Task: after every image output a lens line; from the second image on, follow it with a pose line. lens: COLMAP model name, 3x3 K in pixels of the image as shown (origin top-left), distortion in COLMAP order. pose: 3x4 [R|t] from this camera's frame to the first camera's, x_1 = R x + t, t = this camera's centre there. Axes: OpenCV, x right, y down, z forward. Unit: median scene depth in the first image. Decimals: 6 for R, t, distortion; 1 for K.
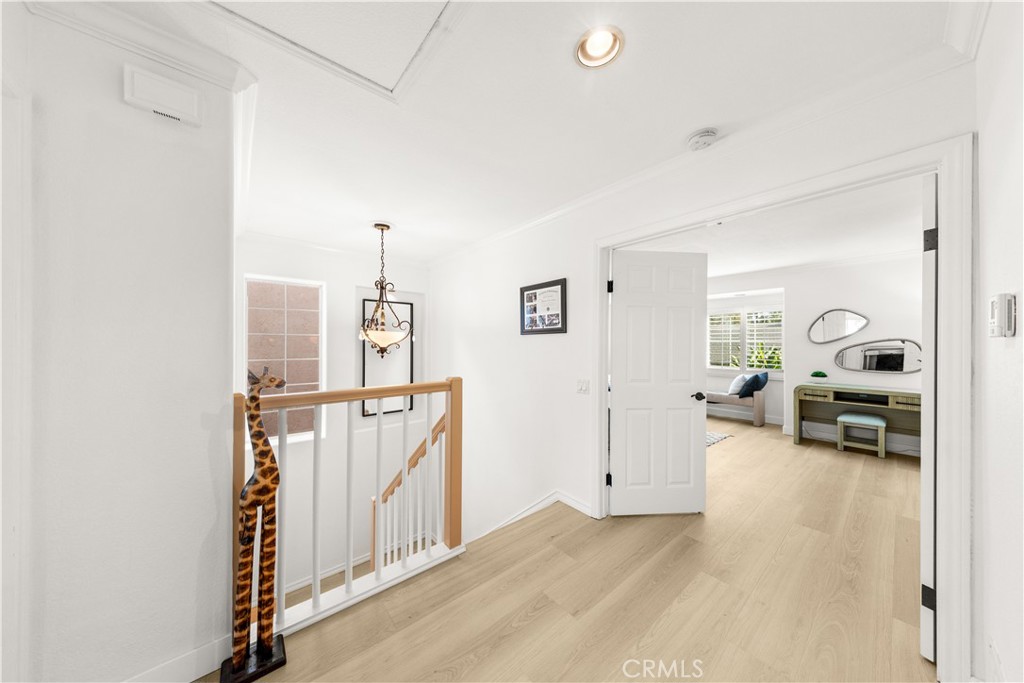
lens RADIAL K [[342.0, 0, 506.6], [0, 342.0, 343.1], [0, 0, 1]] dist [0.009499, 0.000081]
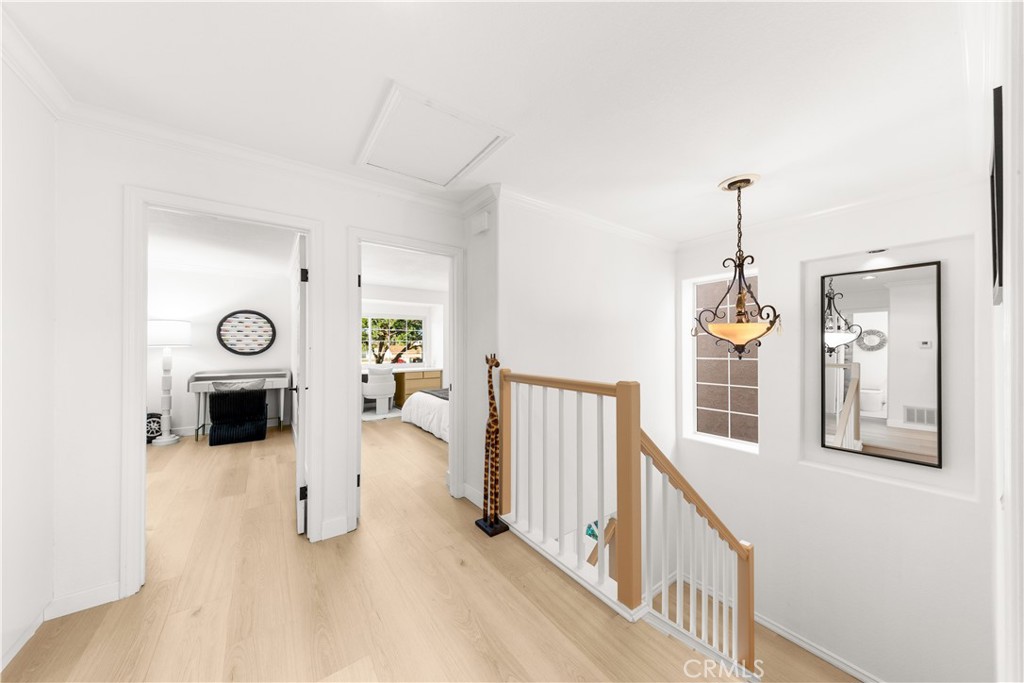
lens RADIAL K [[349.3, 0, 508.5], [0, 349.3, 343.2], [0, 0, 1]] dist [0.003437, -0.000066]
pose [[-0.103194, -0.011581, -0.994594, 0.738082], [-0.001187, 0.999933, -0.011520, 0.029607], [0.994661, -0.000008, -0.103201, 0.932676]]
